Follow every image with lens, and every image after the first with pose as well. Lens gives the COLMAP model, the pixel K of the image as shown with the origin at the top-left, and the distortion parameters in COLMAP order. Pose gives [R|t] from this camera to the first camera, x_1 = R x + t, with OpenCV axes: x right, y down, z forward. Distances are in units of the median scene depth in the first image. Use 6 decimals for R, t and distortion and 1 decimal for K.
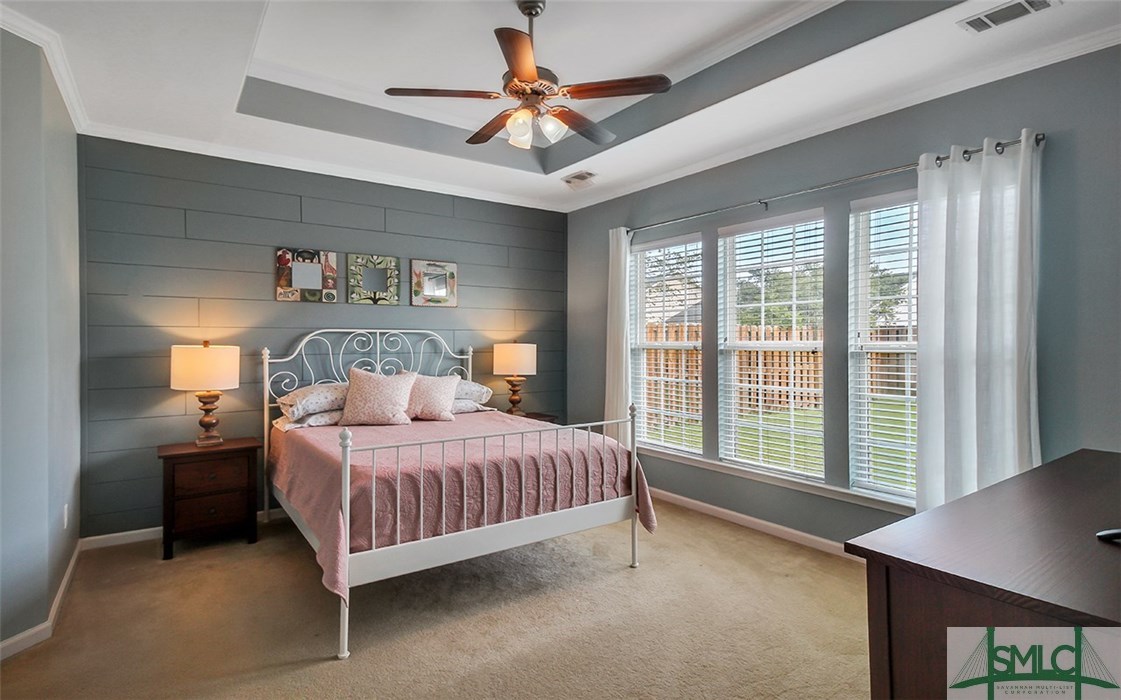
lens RADIAL K [[539.4, 0, 560.5], [0, 539.4, 325.3], [0, 0, 1]] dist [0.000163, -0.012855]
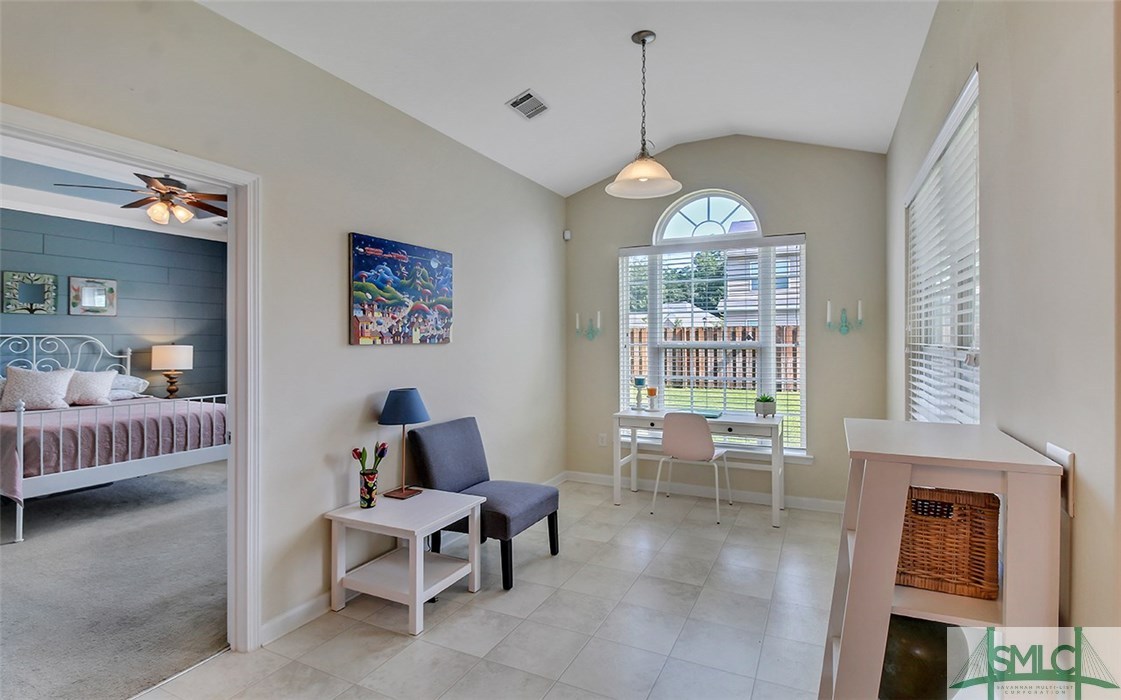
lens RADIAL K [[539.4, 0, 560.5], [0, 539.4, 325.3], [0, 0, 1]] dist [0.000163, -0.012855]
pose [[0.886673, 0.007644, 0.462334, 0.156203], [-0.008091, 0.999967, -0.001016, -0.021612], [-0.462326, -0.002840, 0.886705, -0.610258]]
